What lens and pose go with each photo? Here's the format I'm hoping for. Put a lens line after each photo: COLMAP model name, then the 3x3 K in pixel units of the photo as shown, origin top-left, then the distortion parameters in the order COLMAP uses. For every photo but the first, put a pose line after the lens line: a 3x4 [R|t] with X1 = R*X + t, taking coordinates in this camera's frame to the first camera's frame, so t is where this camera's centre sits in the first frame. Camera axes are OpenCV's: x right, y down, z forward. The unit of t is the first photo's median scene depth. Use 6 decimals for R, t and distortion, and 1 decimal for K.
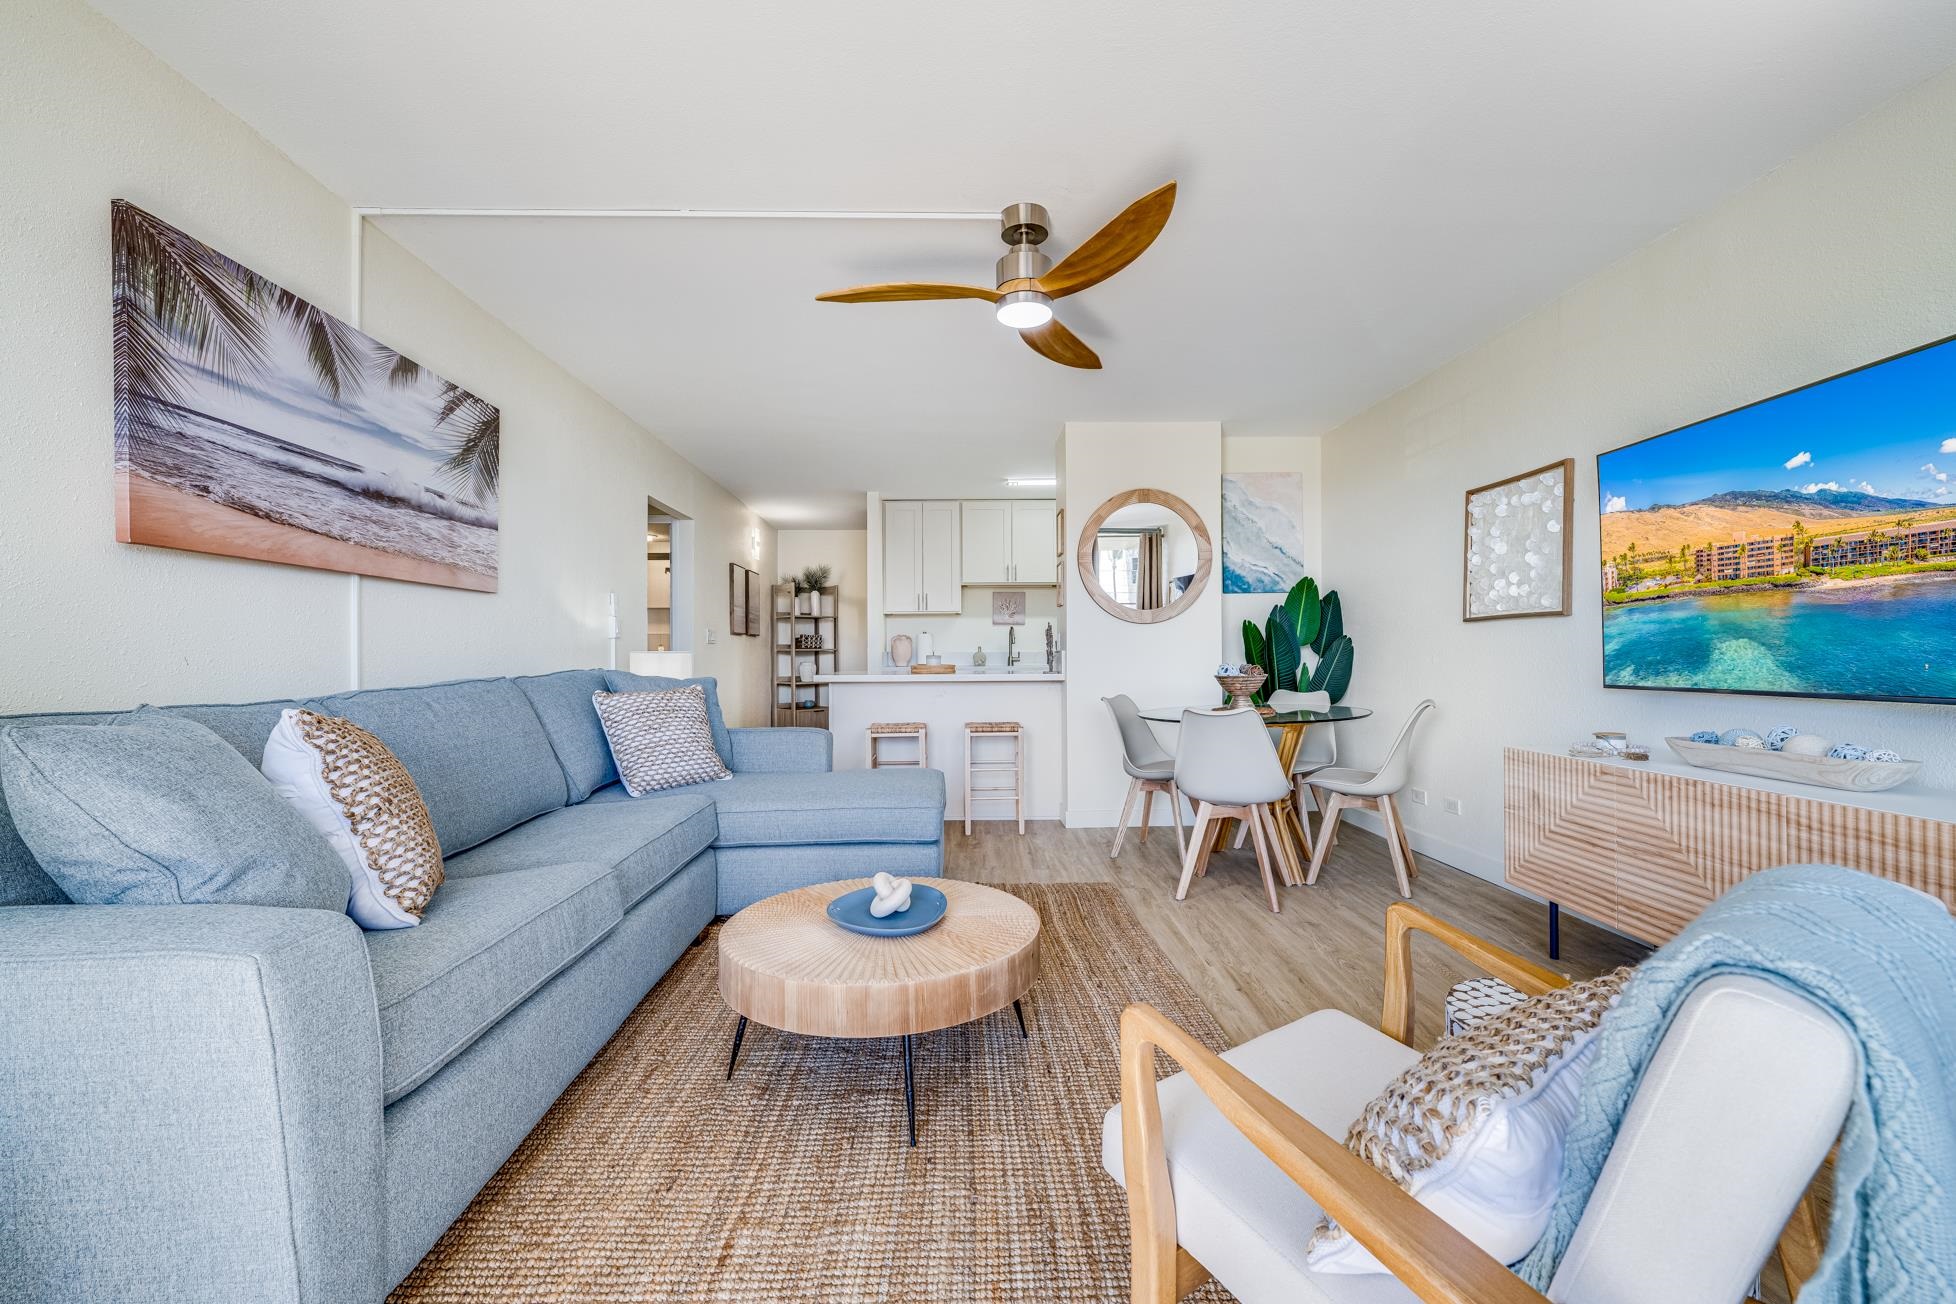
lens RADIAL K [[824.6, 0, 969.9], [0, 824.6, 662.4], [0, 0, 1]] dist [0.016118, -0.000715]
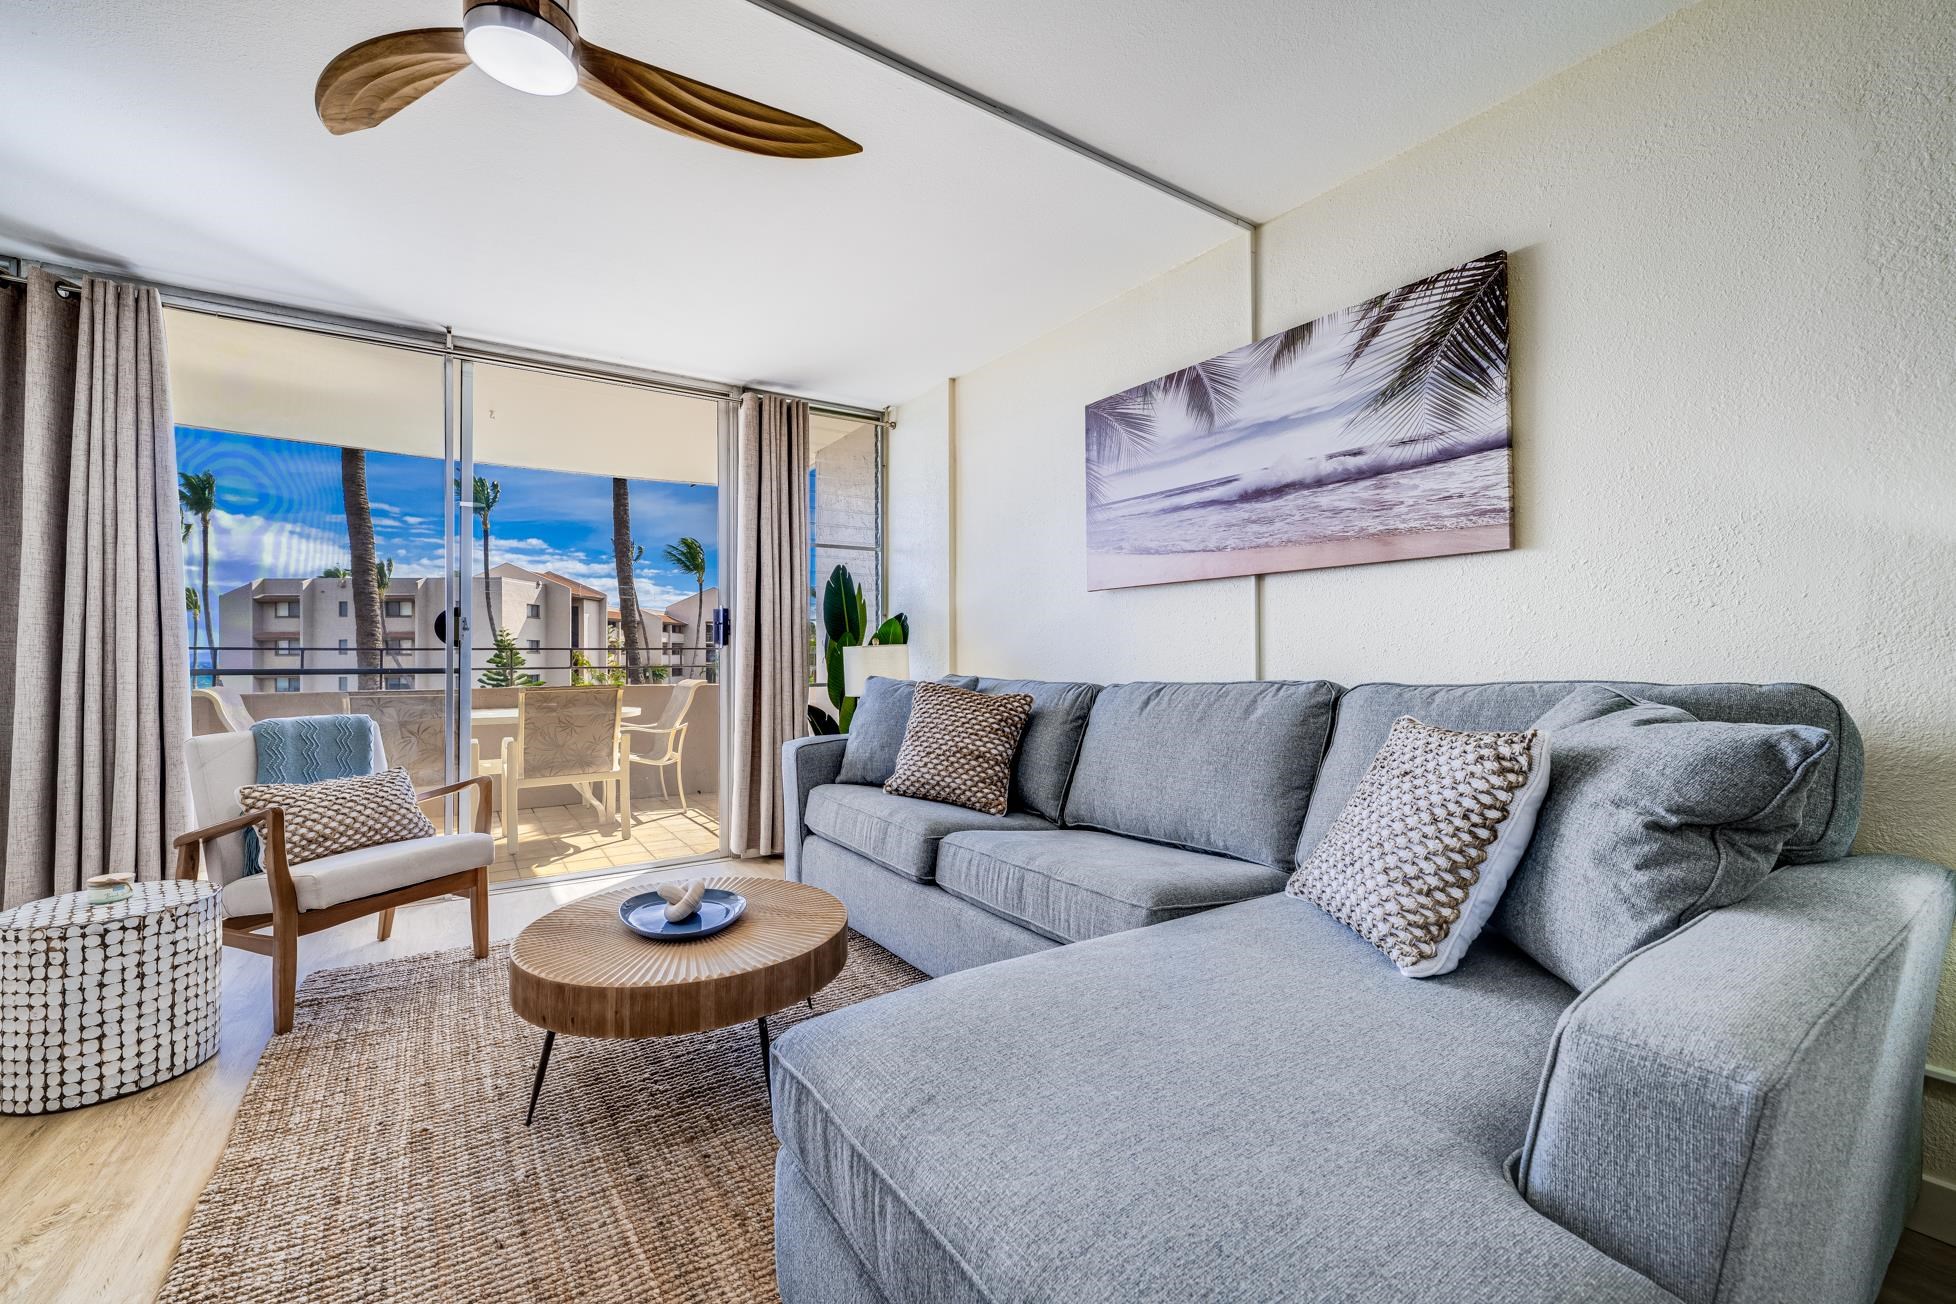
lens RADIAL K [[787.7, 0, 930.9], [0, 787.7, 651.1], [0, 0, 1]] dist [0.005011, 0.001105]
pose [[-0.852568, 0.000493, -0.522616, 0.116109], [0.001545, 0.999998, -0.001577, -0.008660], [0.522614, -0.002152, -0.852566, 1.486612]]
